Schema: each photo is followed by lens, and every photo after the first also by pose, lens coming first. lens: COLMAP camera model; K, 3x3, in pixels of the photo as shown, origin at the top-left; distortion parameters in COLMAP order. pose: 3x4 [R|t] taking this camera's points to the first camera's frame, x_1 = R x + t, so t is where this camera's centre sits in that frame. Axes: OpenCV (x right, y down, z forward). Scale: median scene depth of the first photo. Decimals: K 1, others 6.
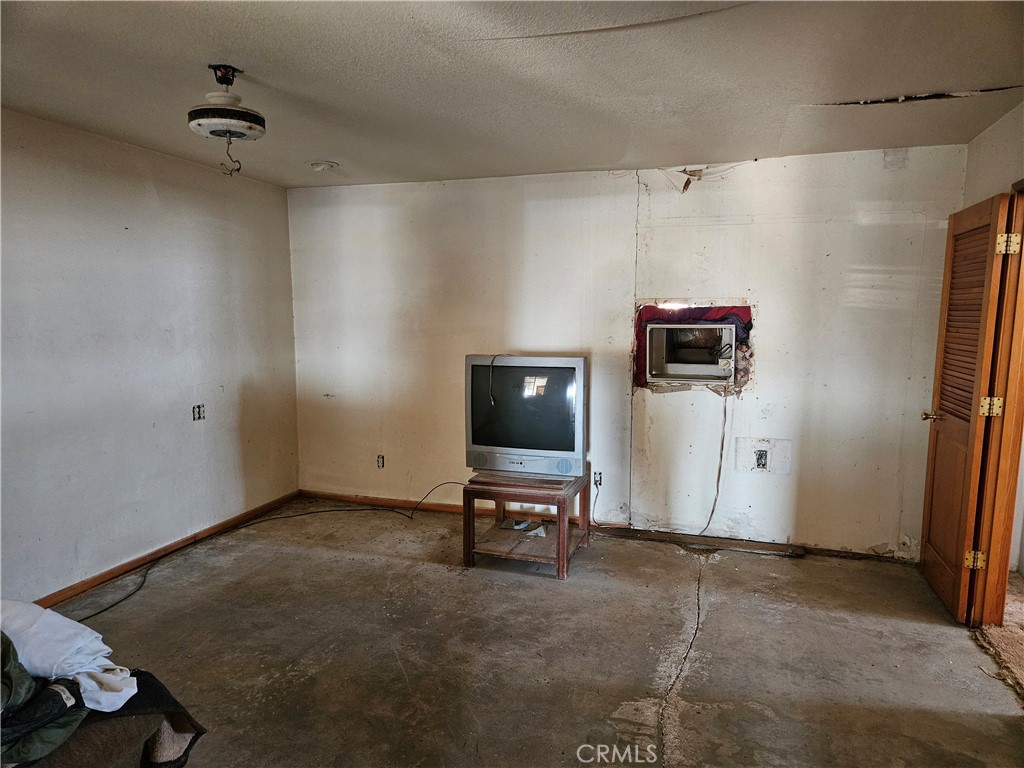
lens RADIAL K [[683.6, 0, 512.4], [0, 683.6, 386.2], [0, 0, 1]] dist [-0.003707, -0.002603]
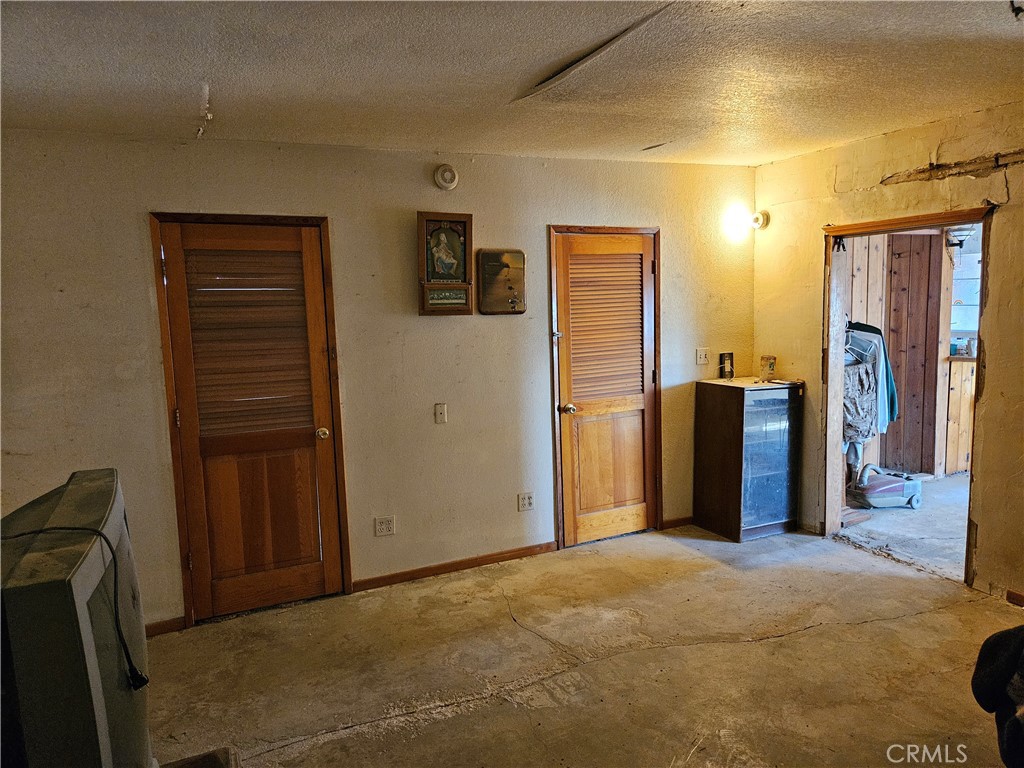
lens RADIAL K [[683.6, 0, 511.6], [0, 683.6, 381.7], [0, 0, 1]] dist [-0.003707, -0.002603]
pose [[-0.693017, -0.070840, 0.717432, -0.446655], [0.114853, 0.971601, 0.206881, -0.194438], [-0.711714, 0.225771, -0.665200, 1.384836]]
